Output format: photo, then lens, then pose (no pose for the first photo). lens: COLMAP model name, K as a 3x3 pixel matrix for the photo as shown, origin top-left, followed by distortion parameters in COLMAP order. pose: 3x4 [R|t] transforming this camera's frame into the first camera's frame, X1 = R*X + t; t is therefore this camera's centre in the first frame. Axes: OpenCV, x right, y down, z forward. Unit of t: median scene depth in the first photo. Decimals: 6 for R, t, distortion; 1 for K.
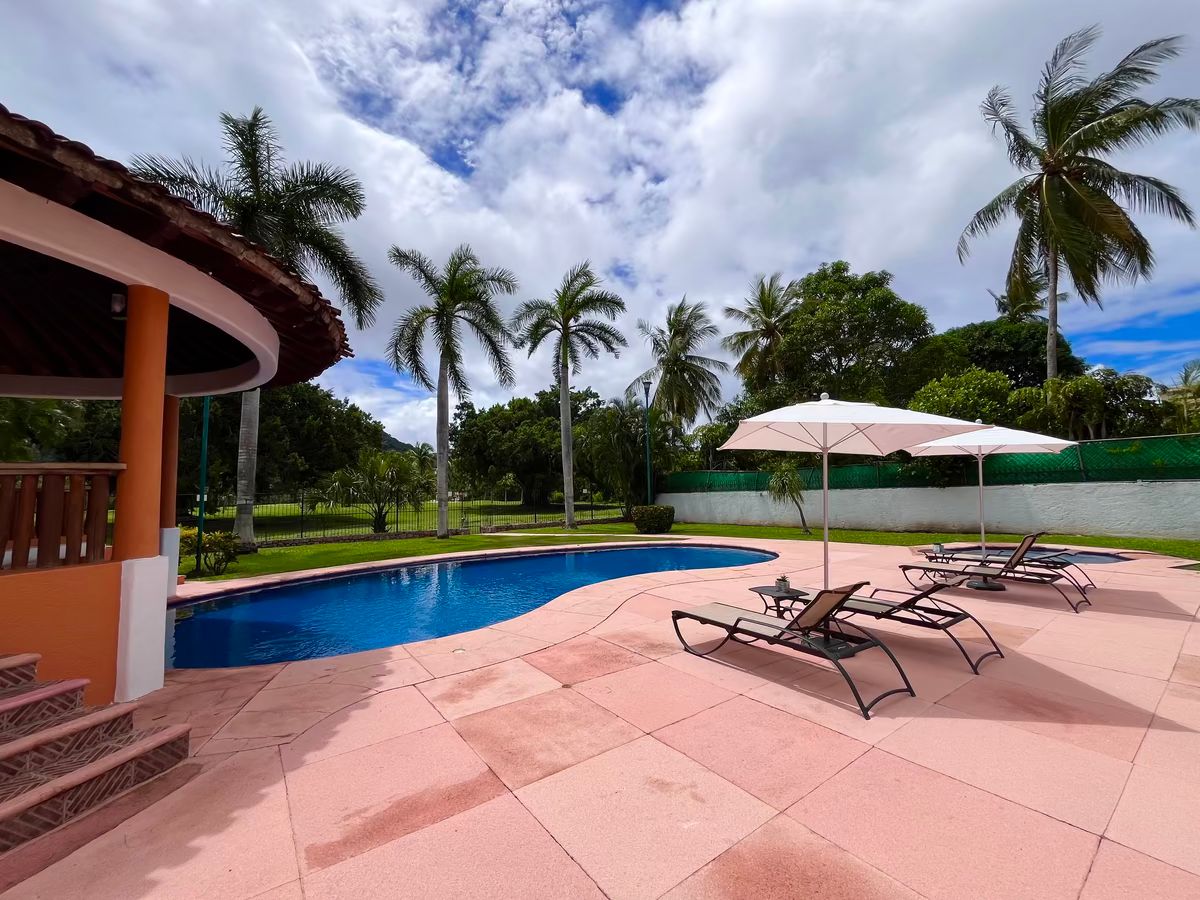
lens RADIAL K [[486.6, 0, 599.6], [0, 486.6, 479.2], [0, 0, 1]] dist [0.000787, 0.000020]
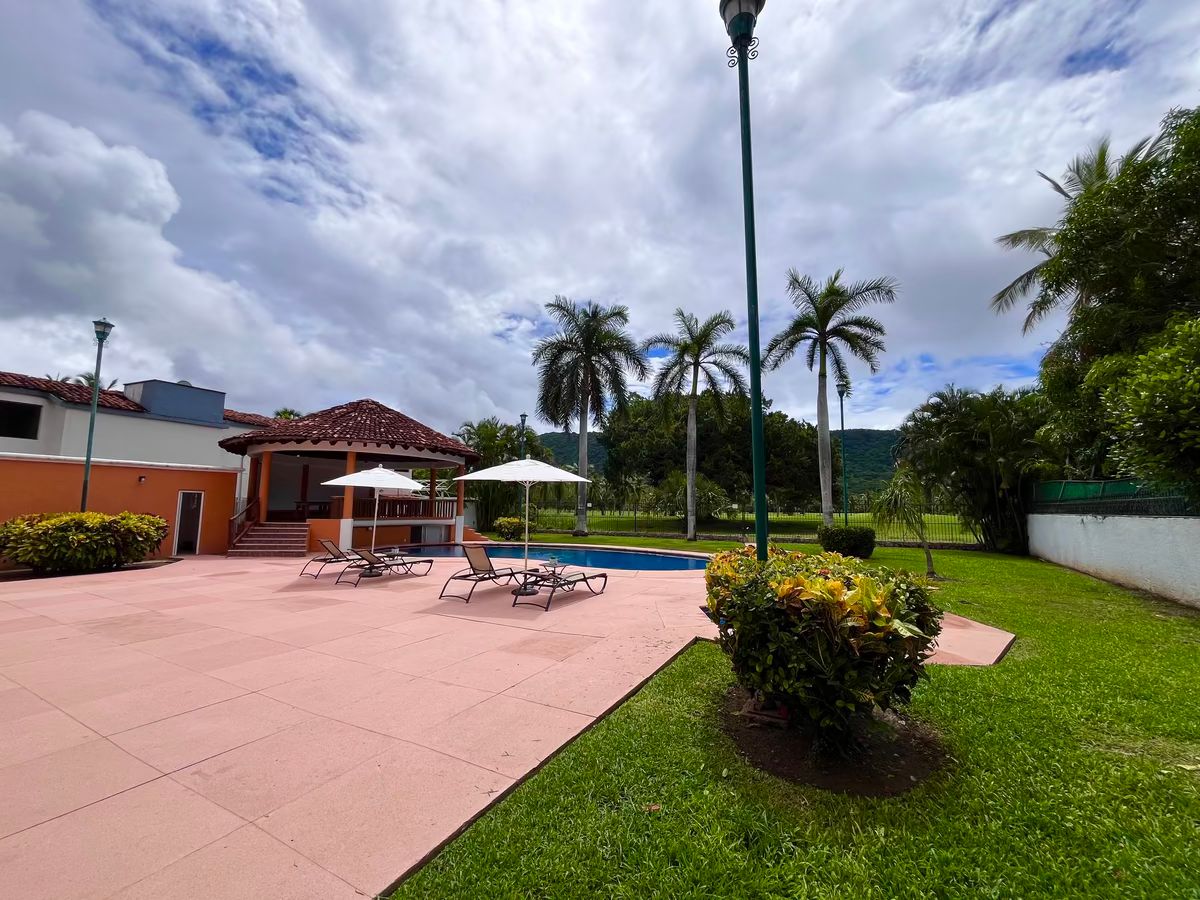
lens RADIAL K [[489.6, 0, 597.2], [0, 489.6, 448.8], [0, 0, 1]] dist [-0.003716, -0.000437]
pose [[0.377674, -0.071991, -0.923136, 0.632855], [0.005517, 0.997130, -0.075504, -0.017682], [0.925922, 0.023423, 0.376988, 0.236570]]
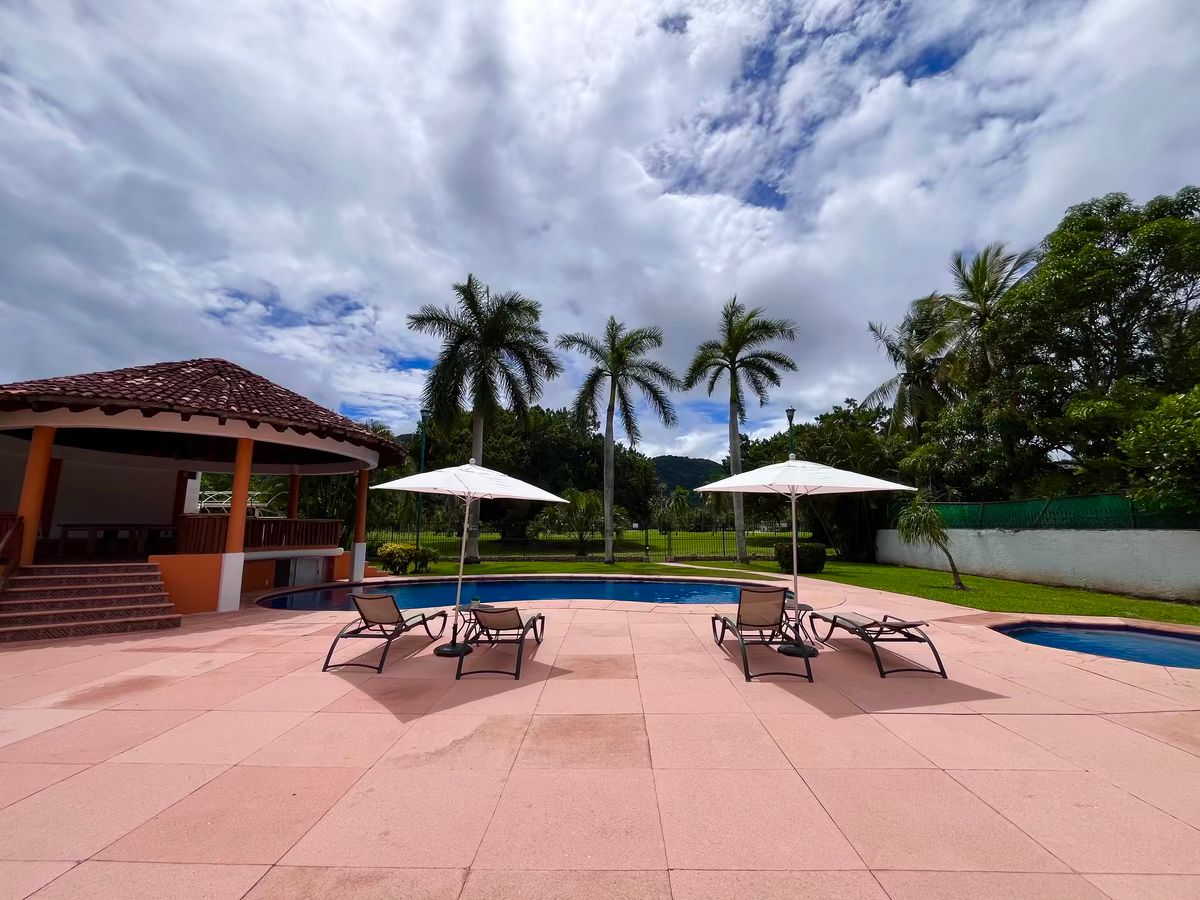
lens RADIAL K [[499.3, 0, 604.3], [0, 499.3, 446.4], [0, 0, 1]] dist [0.003652, 0.000437]
pose [[0.780035, -0.081840, -0.620361, 0.350526], [0.004472, 0.992114, -0.125260, -0.006878], [0.625720, 0.094933, 0.774249, 0.030700]]
